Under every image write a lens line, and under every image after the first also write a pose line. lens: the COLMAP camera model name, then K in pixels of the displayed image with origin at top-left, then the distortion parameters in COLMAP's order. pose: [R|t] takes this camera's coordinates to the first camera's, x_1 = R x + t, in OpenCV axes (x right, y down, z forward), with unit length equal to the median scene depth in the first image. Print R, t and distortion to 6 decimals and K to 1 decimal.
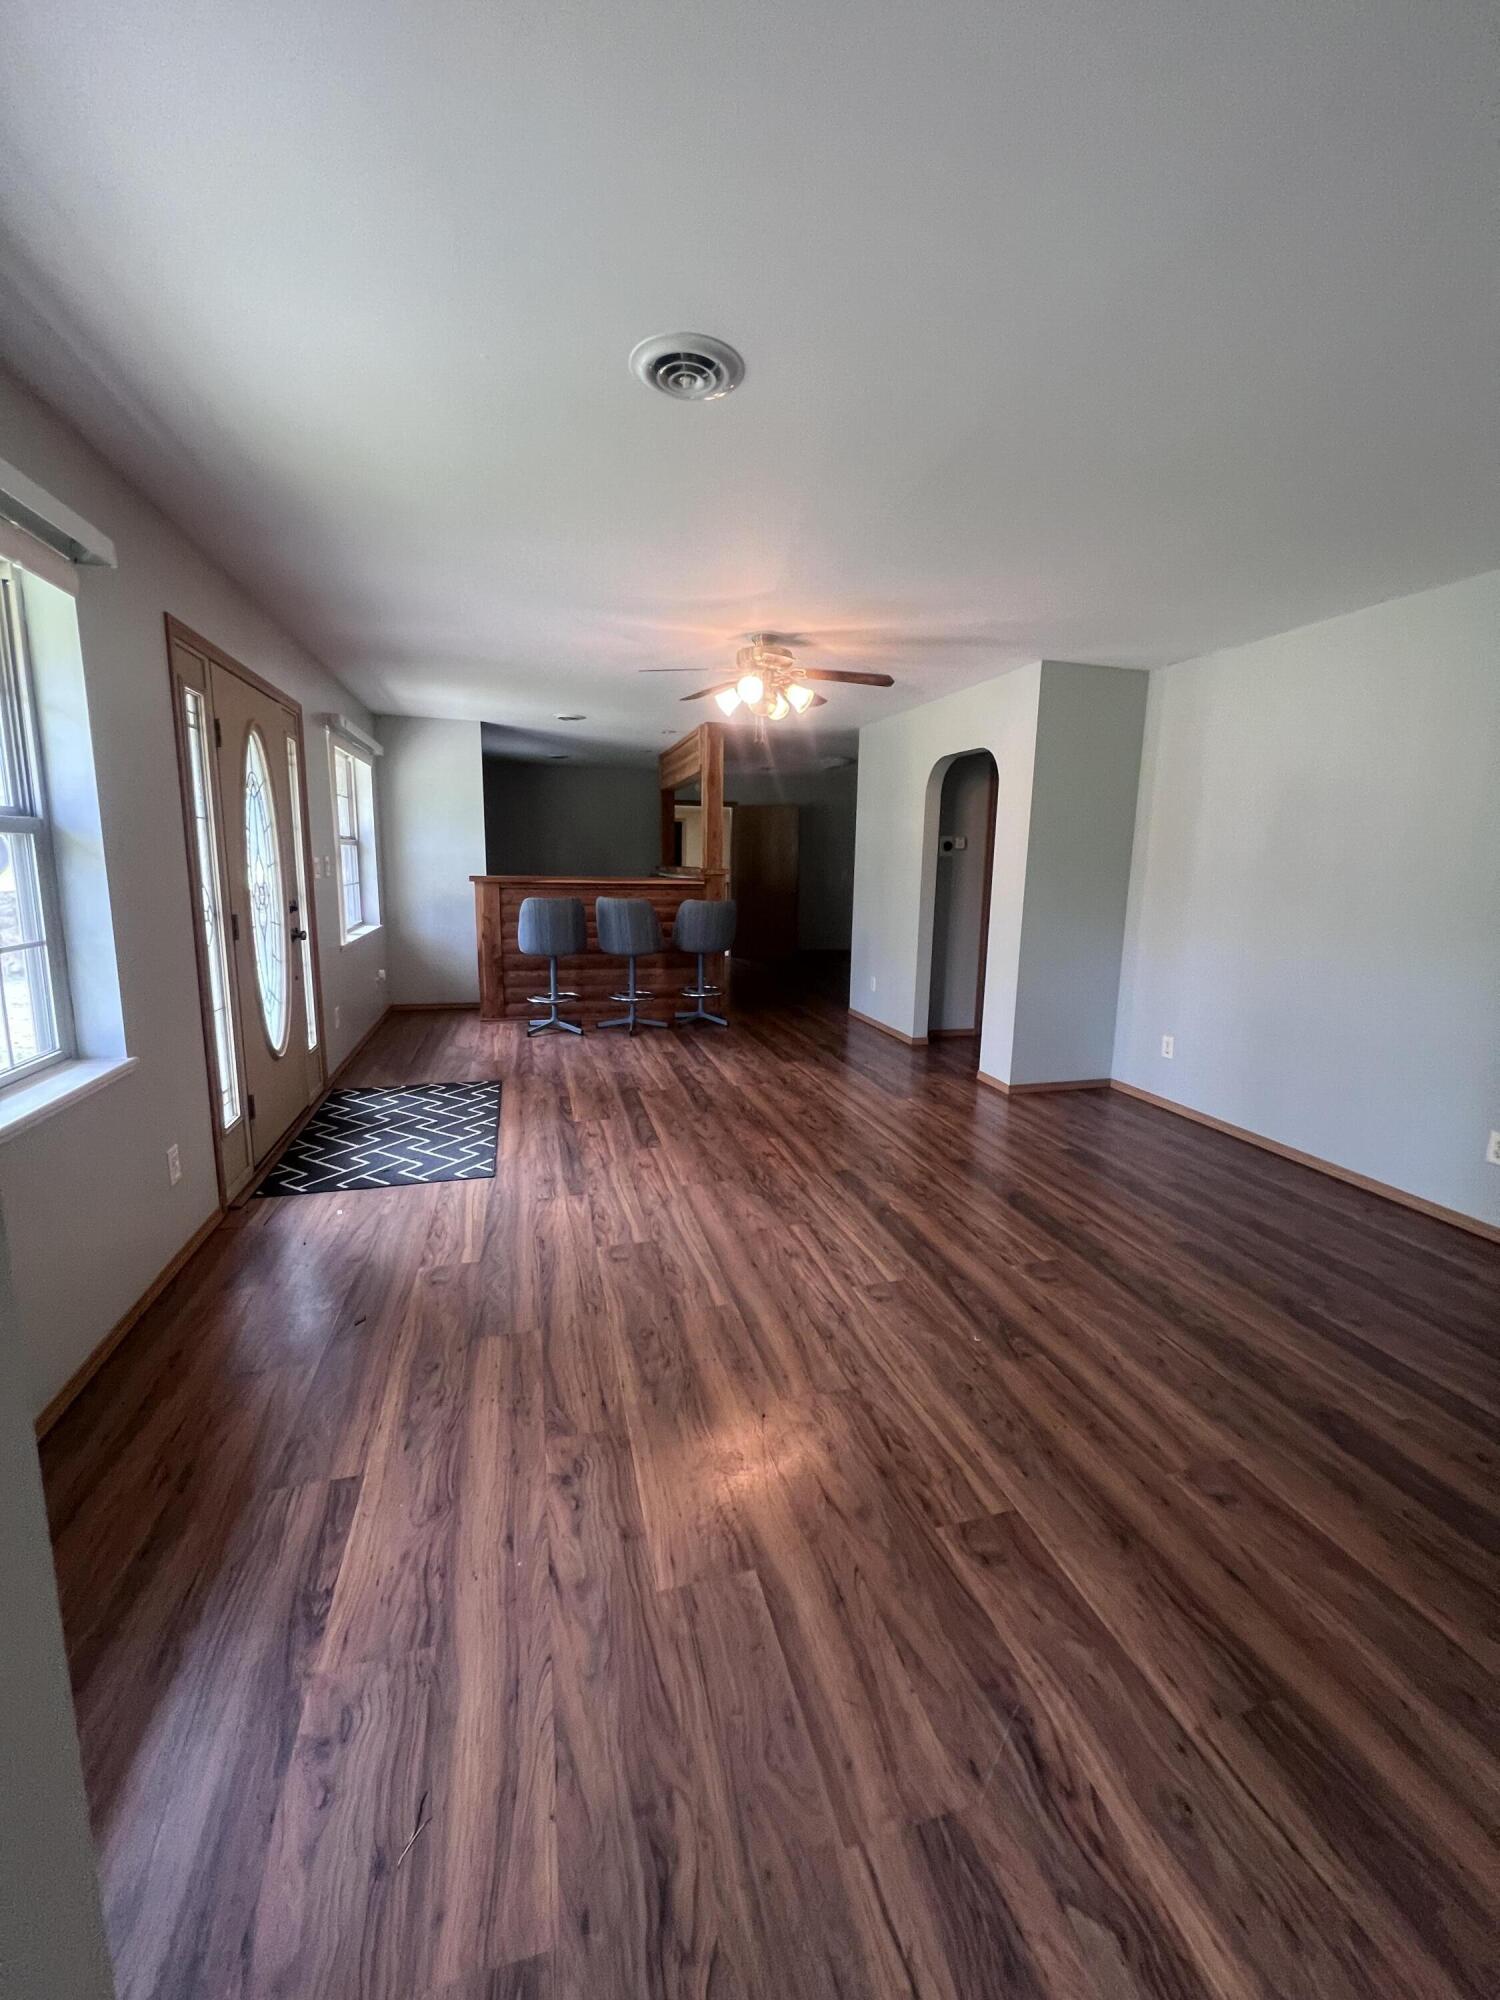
lens RADIAL K [[804.2, 0, 751.0], [0, 804.2, 994.3], [0, 0, 1]] dist [-0.007166, 0.000458]
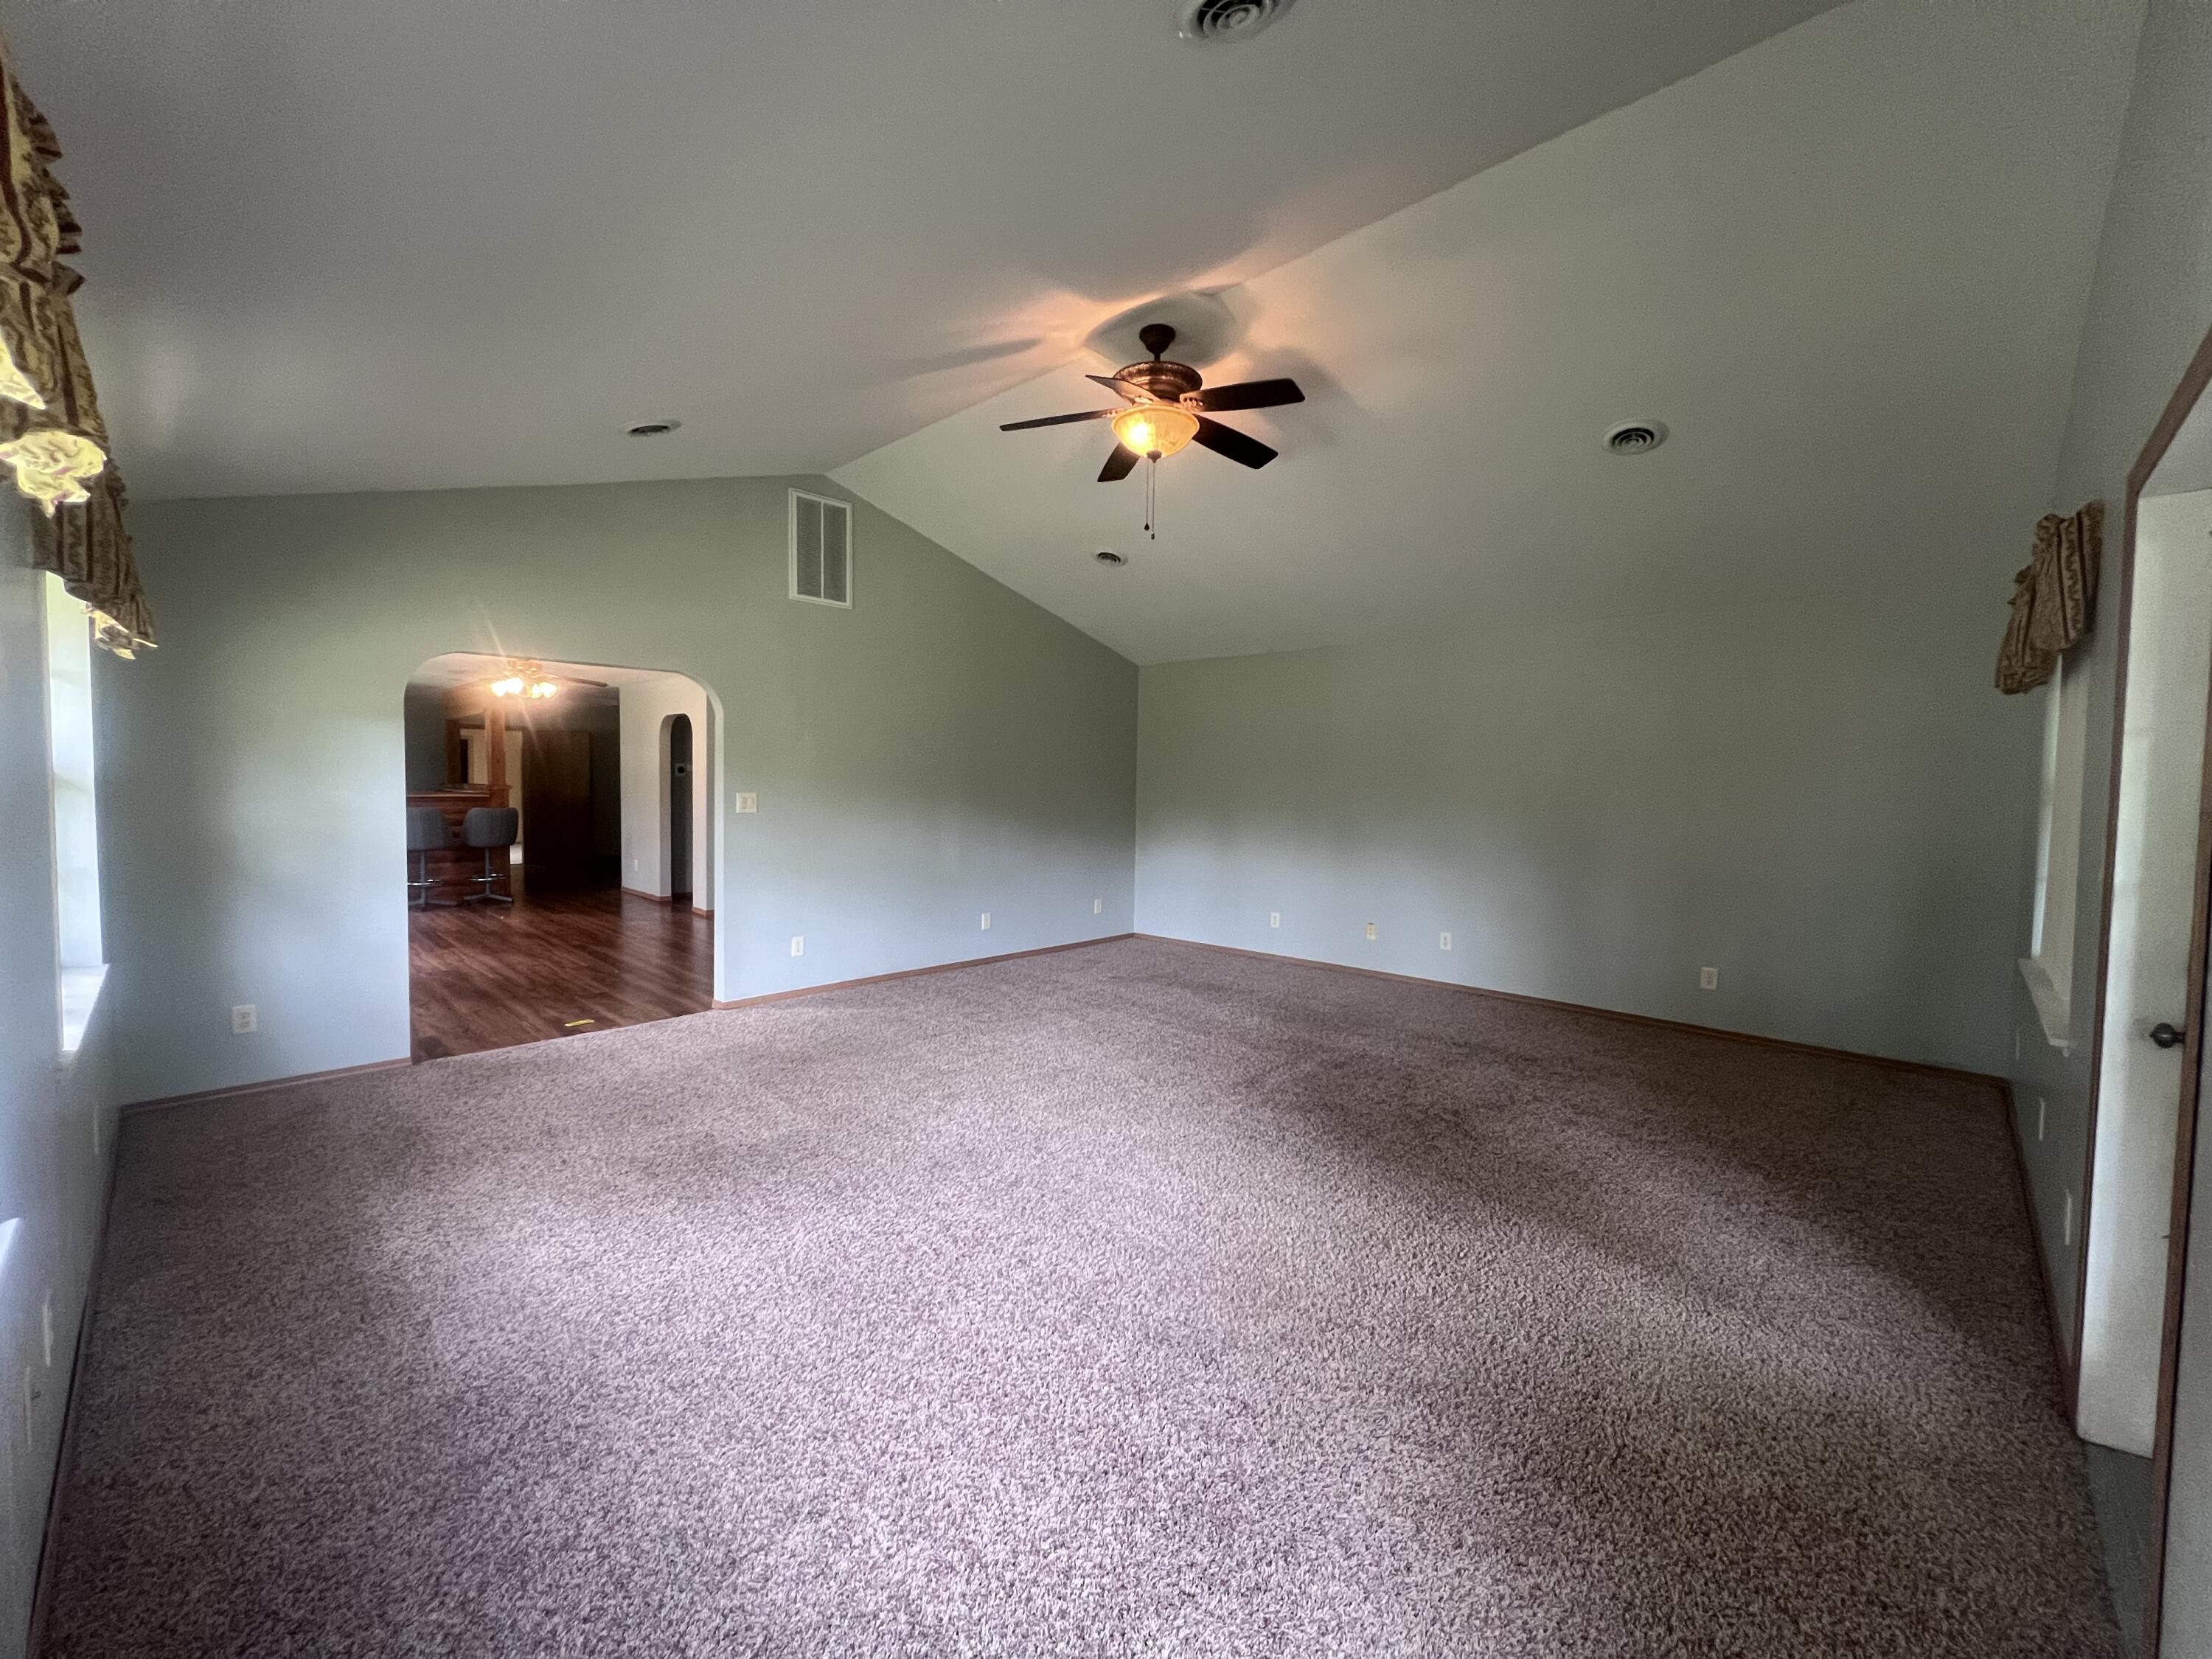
lens RADIAL K [[889.4, 0, 1114.7], [0, 889.4, 826.8], [0, 0, 1]] dist [-0.007166, 0.000458]
pose [[0.855807, -0.027450, 0.516566, 0.117774], [0.083418, 0.992845, -0.085442, 0.212306], [-0.510525, 0.116212, 0.851974, -1.332093]]
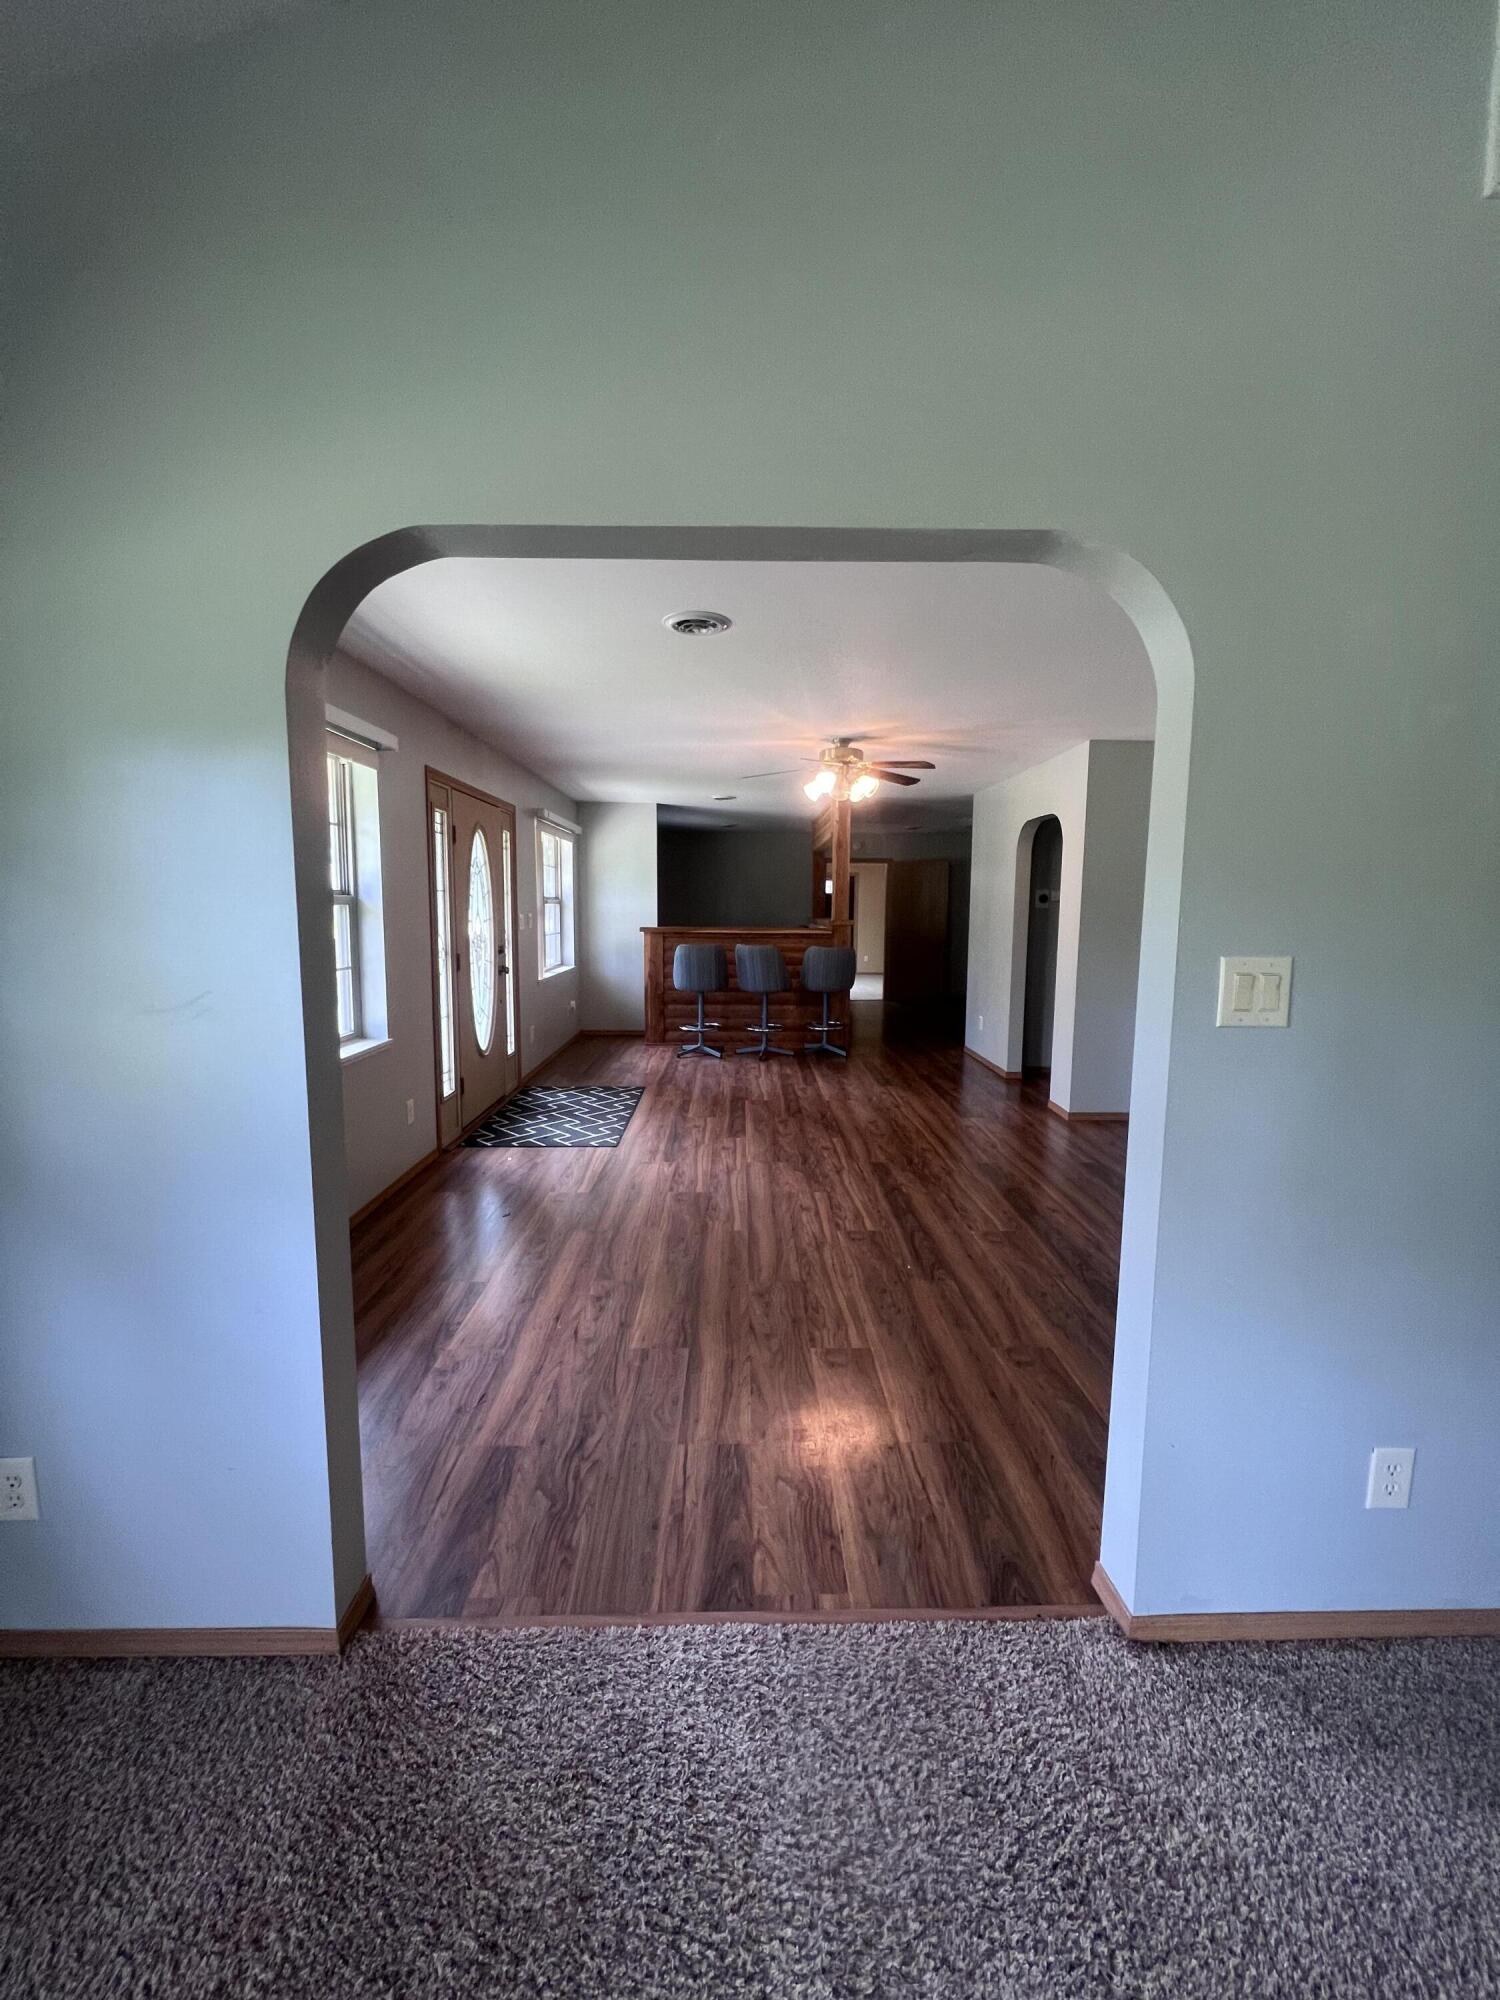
lens RADIAL K [[804.2, 0, 746.3], [0, 804.2, 993.6], [0, 0, 1]] dist [-0.007166, 0.000458]
pose [[0.965460, 0.017883, -0.259937, 0.219123], [-0.033915, 0.997780, -0.057321, 0.034541], [0.258335, 0.064157, 0.963923, -0.247318]]
